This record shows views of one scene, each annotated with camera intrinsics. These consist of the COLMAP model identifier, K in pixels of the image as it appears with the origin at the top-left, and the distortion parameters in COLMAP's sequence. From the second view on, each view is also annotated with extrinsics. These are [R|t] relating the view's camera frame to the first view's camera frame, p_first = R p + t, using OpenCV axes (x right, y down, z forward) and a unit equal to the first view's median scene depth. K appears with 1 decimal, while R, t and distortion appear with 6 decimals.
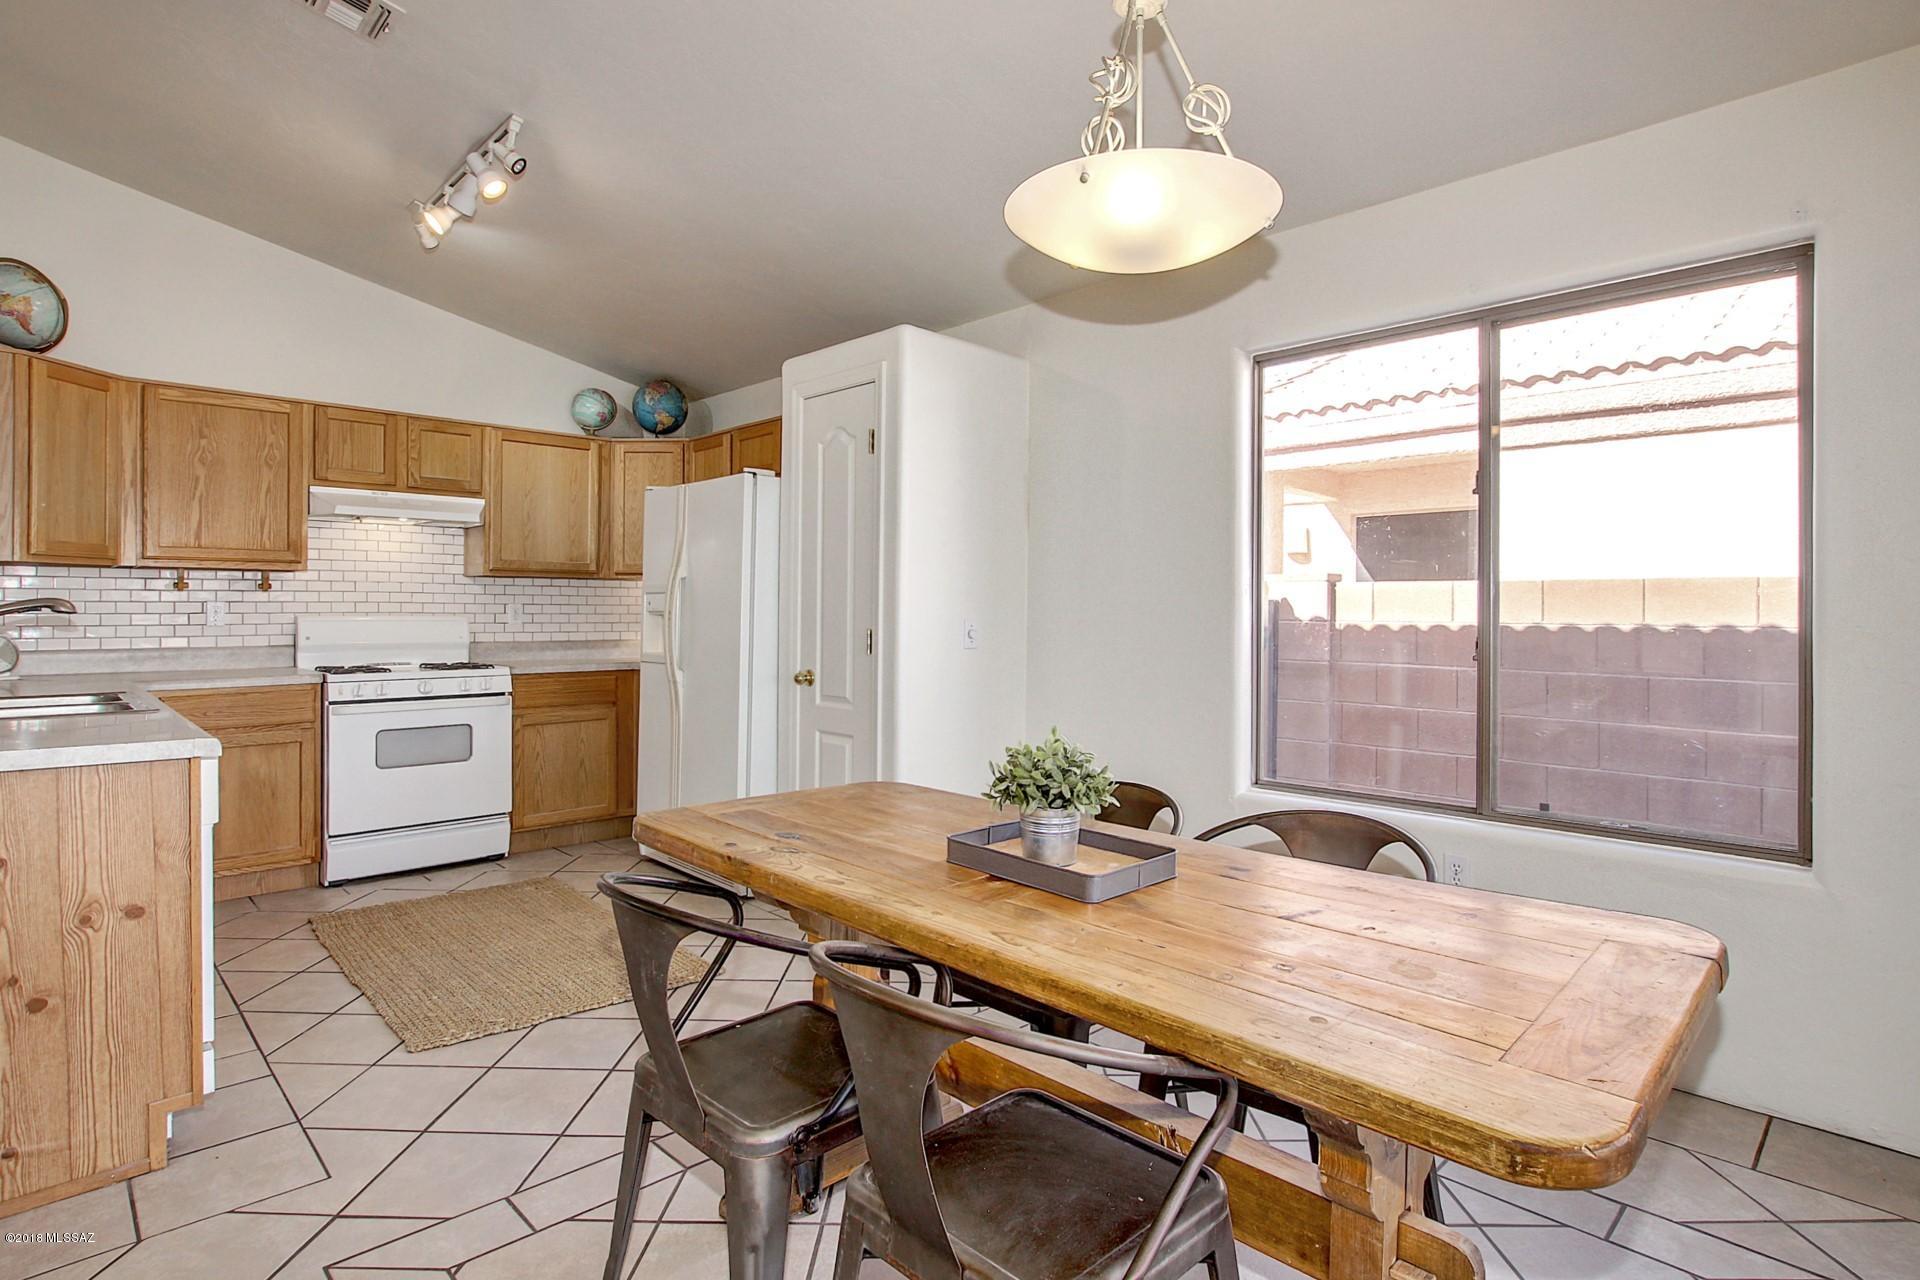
lens RADIAL K [[972.2, 0, 927.5], [0, 972.2, 609.1], [0, 0, 1]] dist [-0.000530, -0.014256]
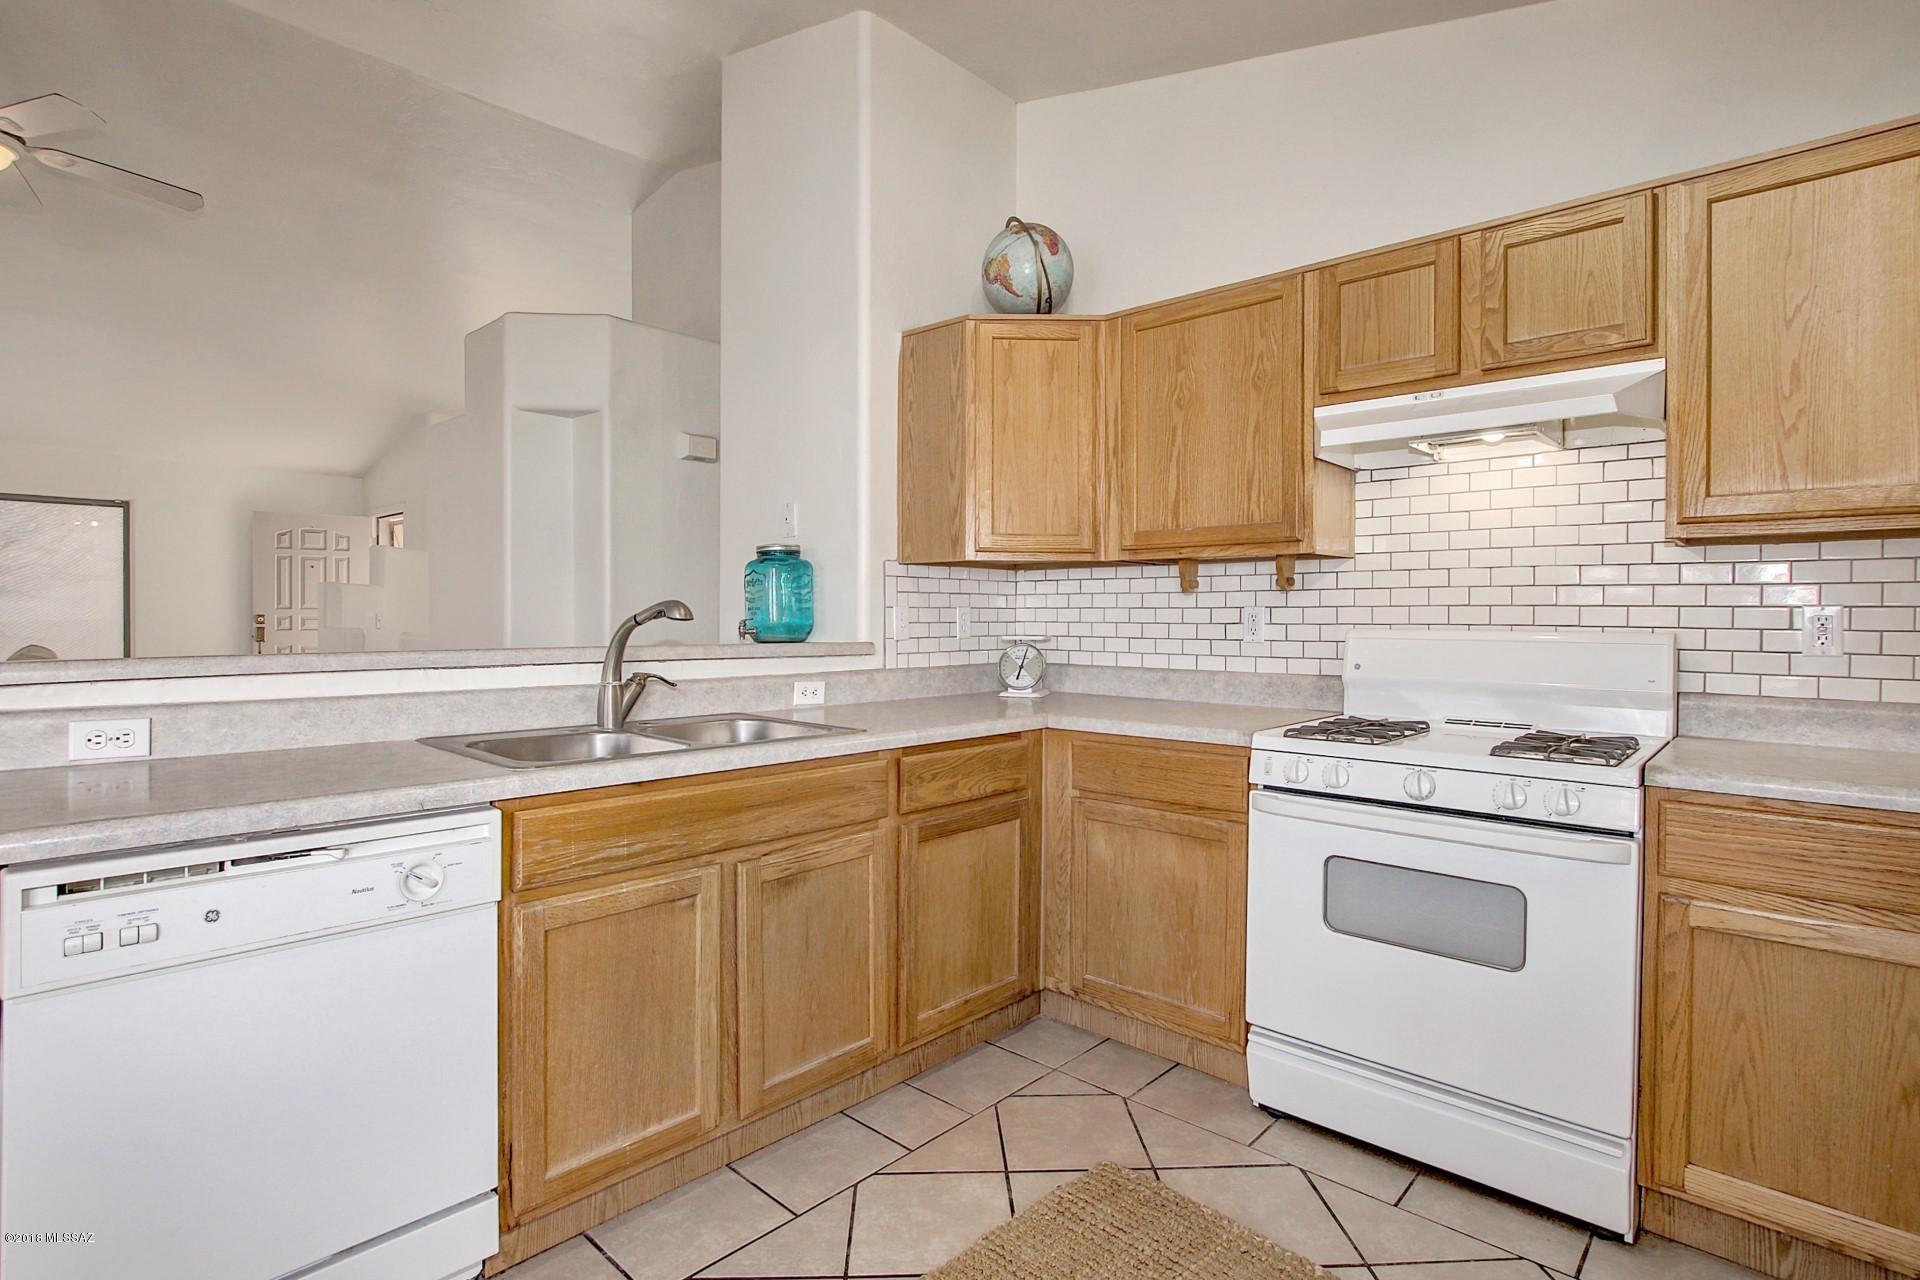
lens RADIAL K [[944.2, 0, 954.5], [0, 944.2, 620.0], [0, 0, 1]] dist [-0.028749, 0.000019]
pose [[0.069569, 0.001970, -0.997575, -0.080495], [-0.003169, 0.999993, 0.001753, 0.000867], [0.997572, 0.003040, 0.069575, 0.713187]]
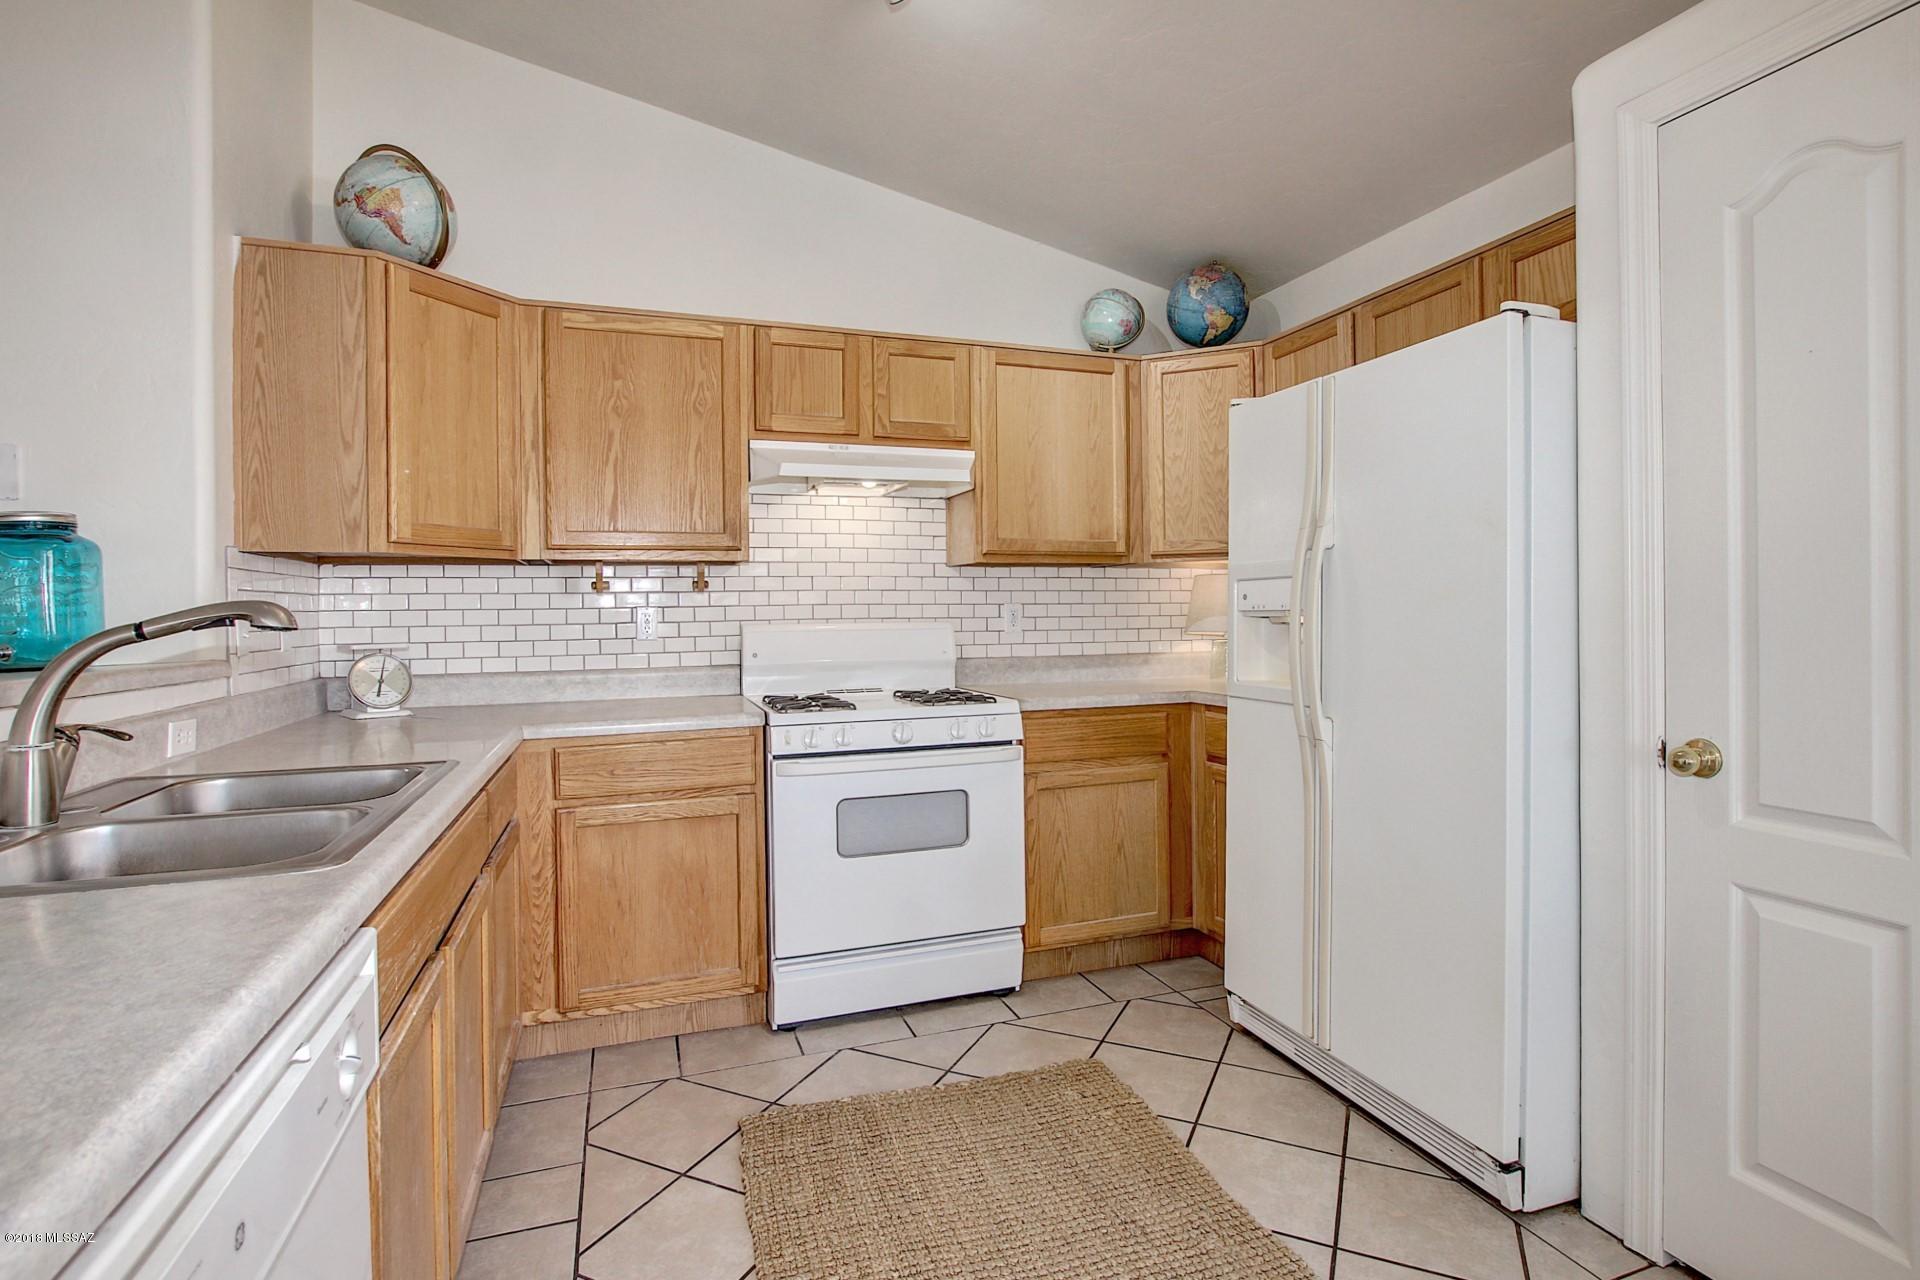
lens RADIAL K [[927.0, 0, 965.8], [0, 927.0, 606.7], [0, 0, 1]] dist [-0.026944, 0.000111]
pose [[0.920873, -0.017498, -0.389471, -0.224200], [0.016605, 0.999846, -0.005658, -0.000042], [0.389510, -0.001257, 0.921021, 0.424793]]
